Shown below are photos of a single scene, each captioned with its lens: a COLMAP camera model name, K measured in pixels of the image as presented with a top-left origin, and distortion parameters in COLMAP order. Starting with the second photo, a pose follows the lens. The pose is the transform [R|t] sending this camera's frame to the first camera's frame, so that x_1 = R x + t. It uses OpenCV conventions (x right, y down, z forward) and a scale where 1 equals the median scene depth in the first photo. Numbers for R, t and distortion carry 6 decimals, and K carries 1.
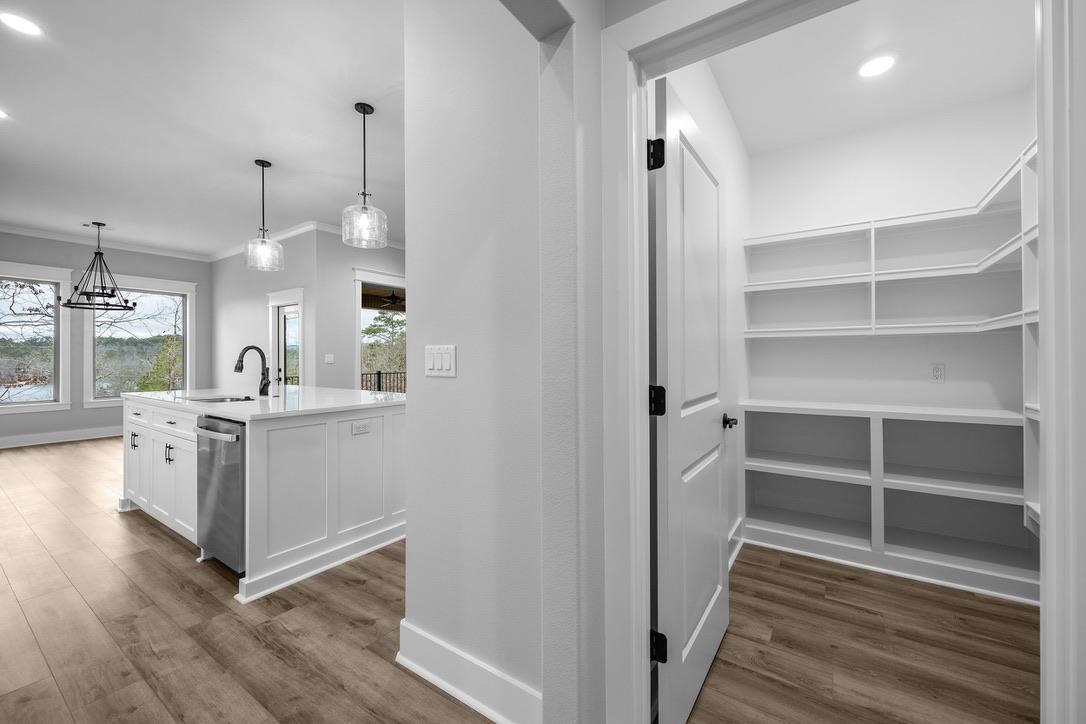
lens RADIAL K [[419.5, 0, 531.2], [0, 419.5, 355.1], [0, 0, 1]] dist [0.000680, -0.000516]
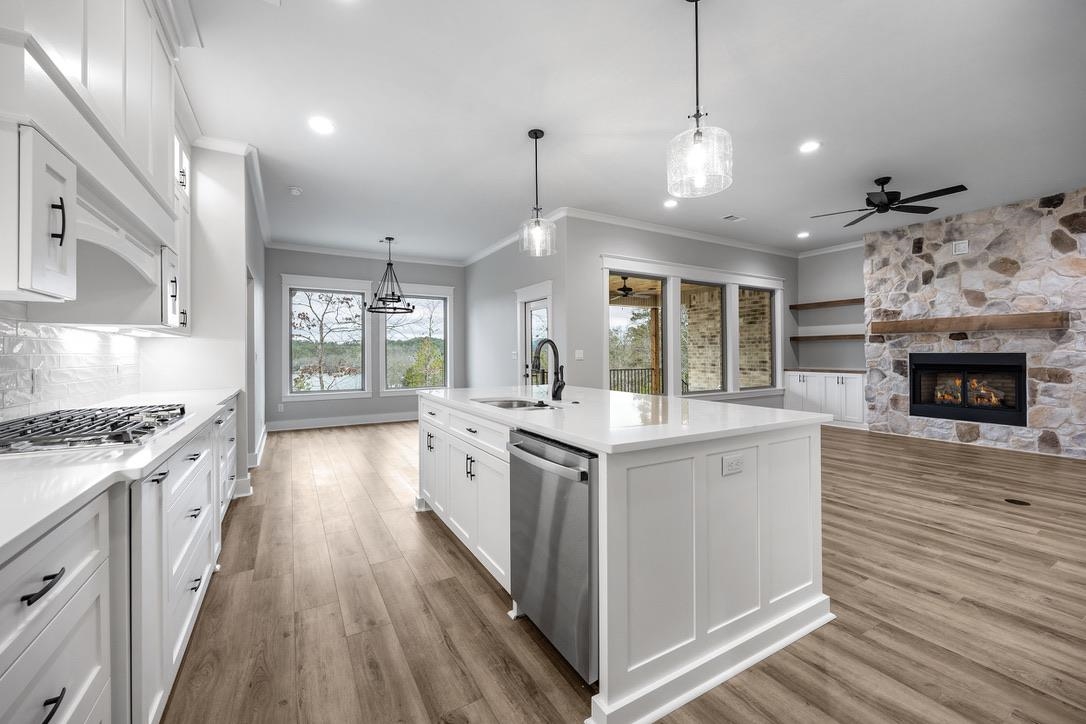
lens RADIAL K [[419.5, 0, 543.5], [0, 419.5, 354.9], [0, 0, 1]] dist [0.000680, -0.000516]
pose [[0.907473, -0.001492, -0.420108, -0.286278], [0.004369, 0.999973, 0.005886, 0.003468], [0.420088, -0.007177, 0.907455, 0.226872]]
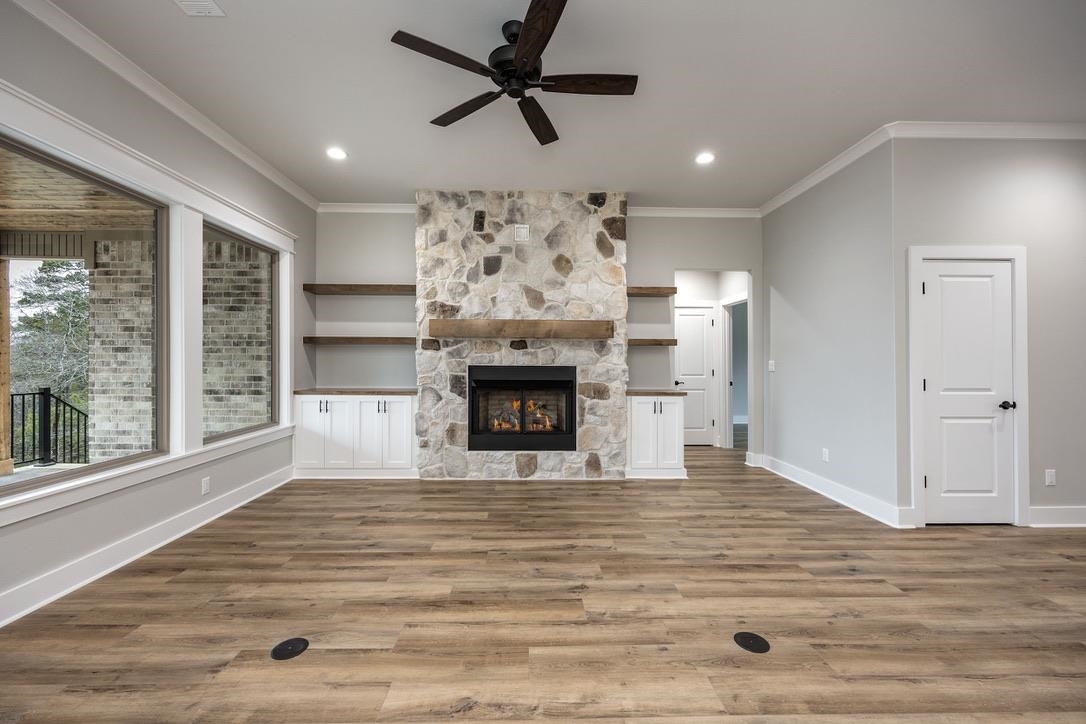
lens RADIAL K [[419.5, 0, 528.2], [0, 419.5, 360.3], [0, 0, 1]] dist [0.000680, -0.000516]
pose [[0.803718, 0.007469, 0.594964, -0.256491], [-0.008489, 0.999963, -0.001086, -0.002080], [-0.594950, -0.004177, 0.803752, 1.205823]]
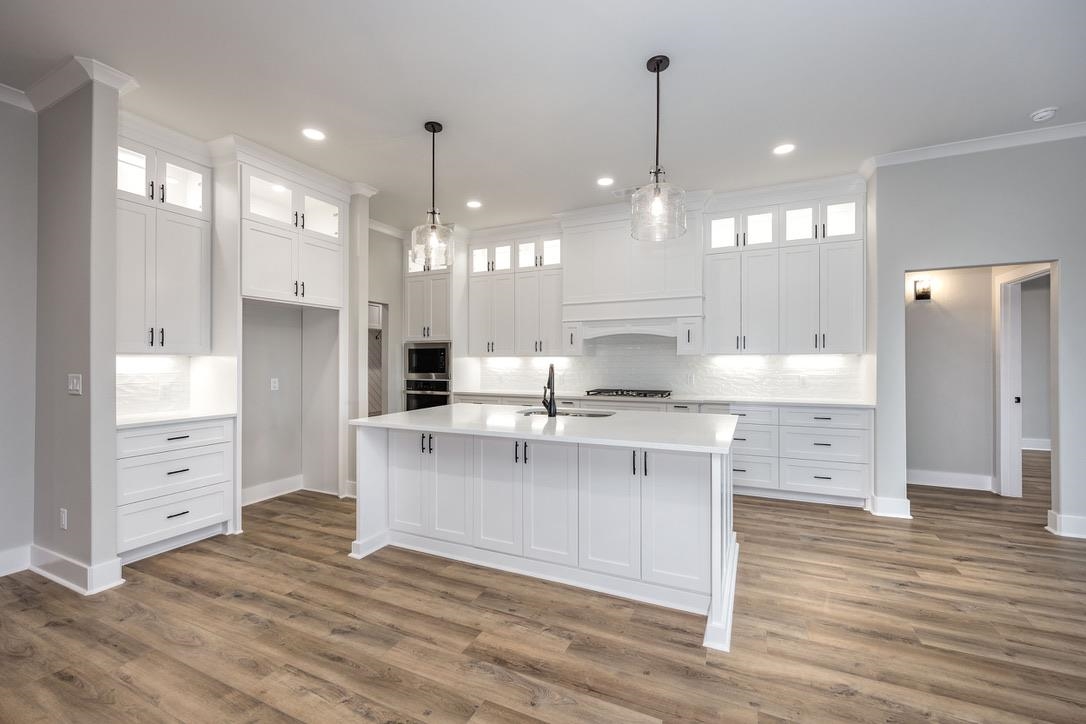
lens RADIAL K [[438.8, 0, 554.8], [0, 438.8, 353.9], [0, 0, 1]] dist [0.001919, -0.000091]
pose [[-0.976120, 0.002814, -0.217212, -0.377073], [0.006978, 0.999806, -0.018405, -0.027379], [0.217118, -0.019481, -0.975951, 1.749626]]
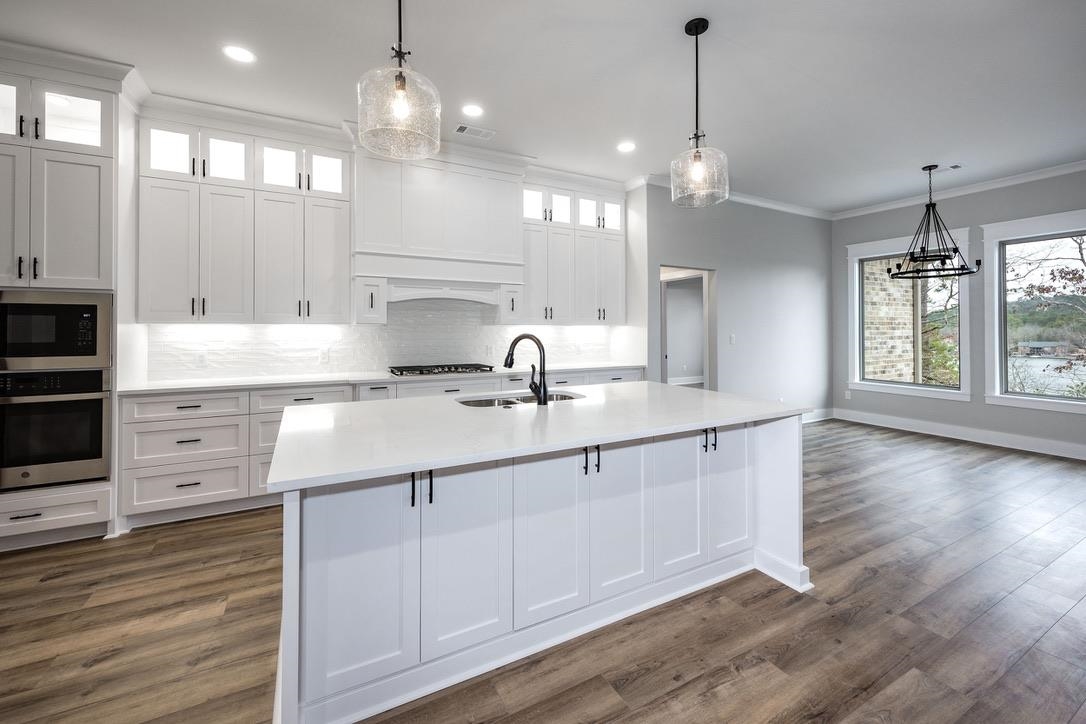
lens RADIAL K [[438.8, 0, 538.4], [0, 438.8, 319.6], [0, 0, 1]] dist [0.001919, -0.000091]
pose [[-0.432700, -0.021171, -0.901289, 0.030022], [0.008649, 0.999581, -0.027632, -0.024676], [0.901496, -0.019751, -0.432336, 1.171753]]
